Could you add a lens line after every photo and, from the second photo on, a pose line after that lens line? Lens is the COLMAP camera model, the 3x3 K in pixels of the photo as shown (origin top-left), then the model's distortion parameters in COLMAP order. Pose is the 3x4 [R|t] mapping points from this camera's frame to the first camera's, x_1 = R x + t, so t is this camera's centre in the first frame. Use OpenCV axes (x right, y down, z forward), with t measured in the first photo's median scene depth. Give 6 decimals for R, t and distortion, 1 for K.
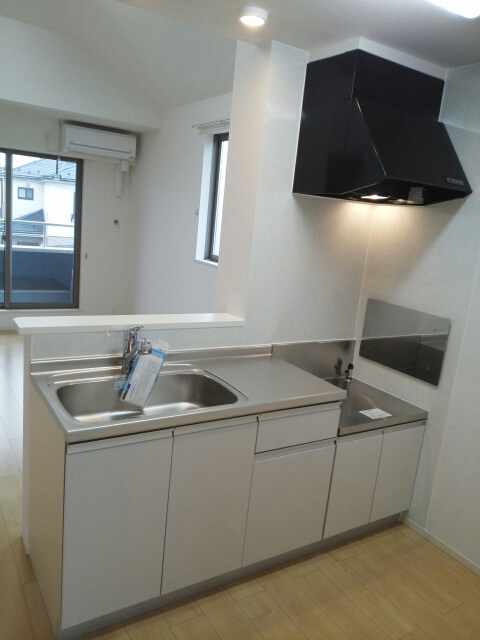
lens RADIAL K [[497.5, 0, 238.6], [0, 497.5, 318.0], [0, 0, 1]] dist [-0.006868, 0.006304]
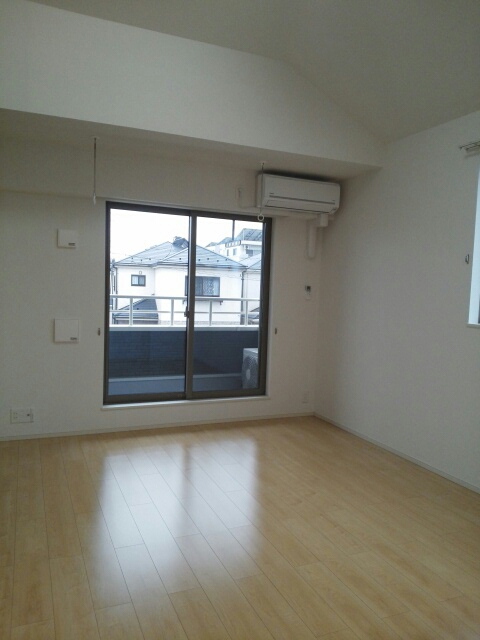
lens RADIAL K [[497.5, 0, 240.6], [0, 497.5, 322.2], [0, 0, 1]] dist [-0.006868, 0.006304]
pose [[0.985864, -0.055736, -0.158002, -0.243307], [0.031522, 0.987908, -0.151803, -0.016364], [0.164553, 0.144677, 0.975700, 0.192719]]
